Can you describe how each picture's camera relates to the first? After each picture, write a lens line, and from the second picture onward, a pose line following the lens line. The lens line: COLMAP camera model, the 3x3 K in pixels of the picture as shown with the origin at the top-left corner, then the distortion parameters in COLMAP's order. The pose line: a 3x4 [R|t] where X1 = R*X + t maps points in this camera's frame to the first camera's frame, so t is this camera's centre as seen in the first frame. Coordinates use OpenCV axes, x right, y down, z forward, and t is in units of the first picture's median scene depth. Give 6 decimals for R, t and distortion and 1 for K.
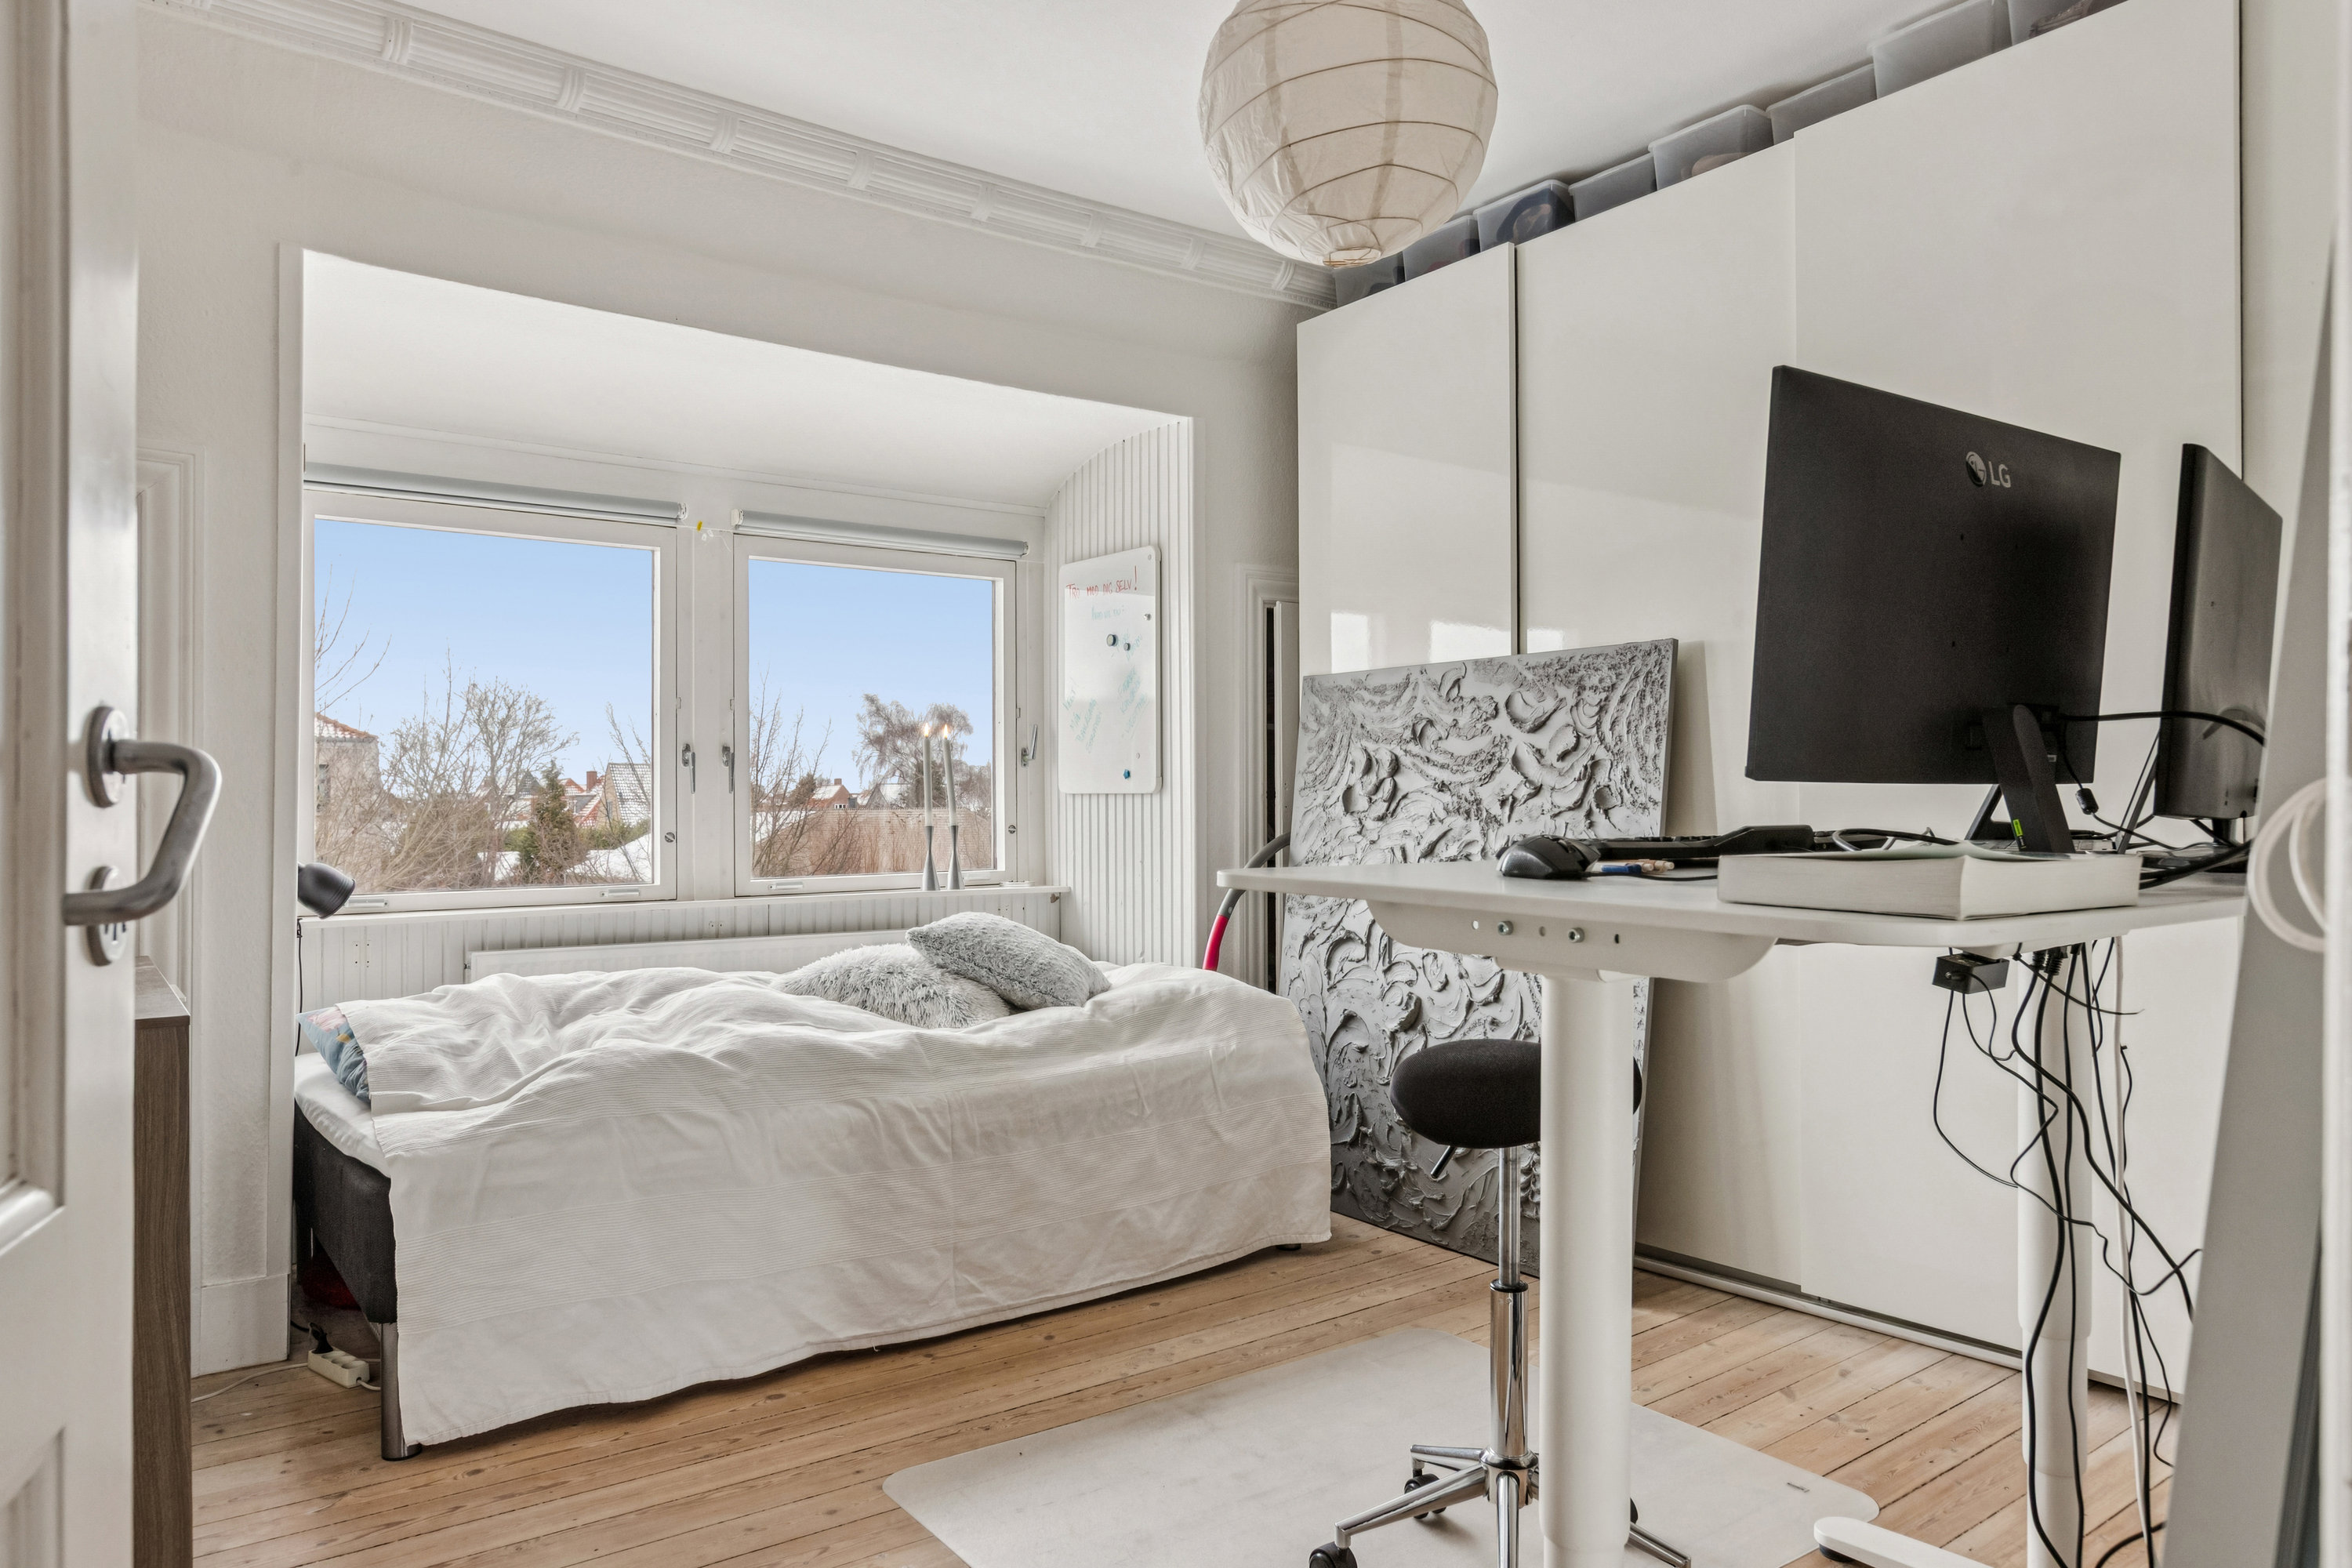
lens RADIAL K [[1483.5, 0, 1234.0], [0, 1483.5, 805.8], [0, 0, 1]] dist [-0.023807, 0.007094]
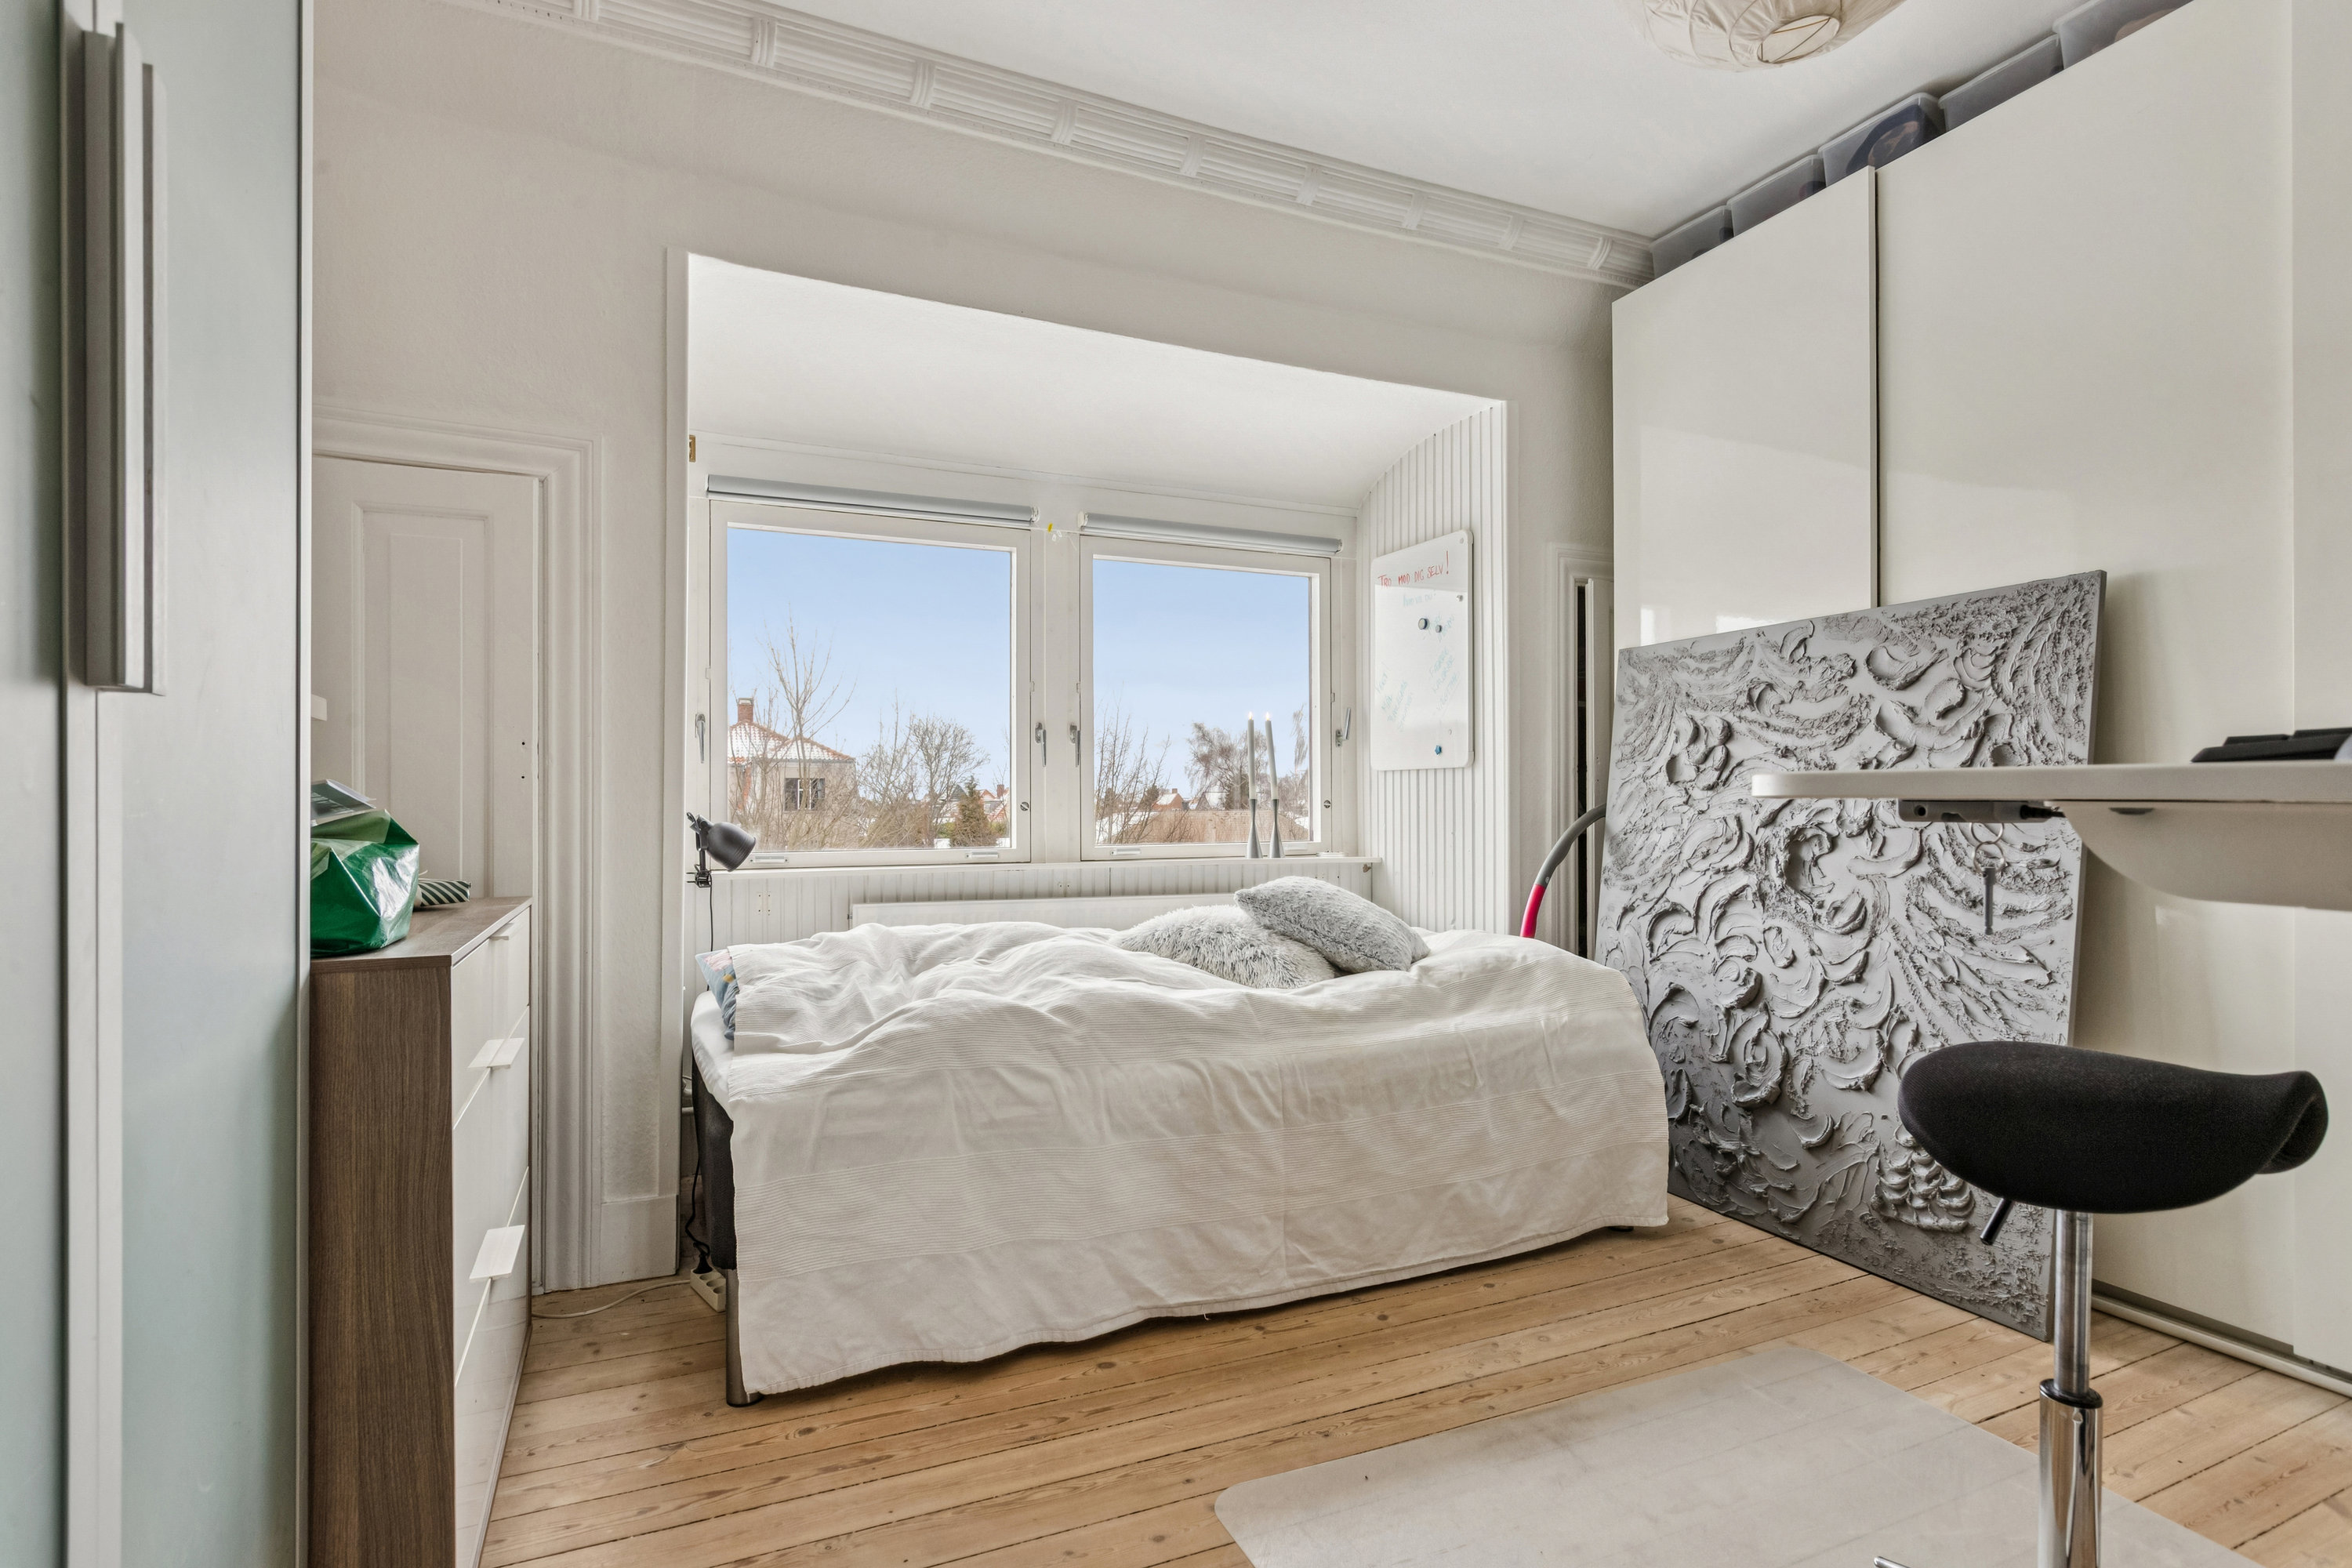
lens RADIAL K [[1180.2, 0, 1183.7], [0, 1180.2, 807.3], [0, 0, 1]] dist [-0.001231, 0.001194]
pose [[0.968193, 0.000675, -0.250203, -0.052600], [-0.000392, 0.999999, 0.001180, 0.025629], [0.250204, -0.001045, 0.968193, 0.205135]]
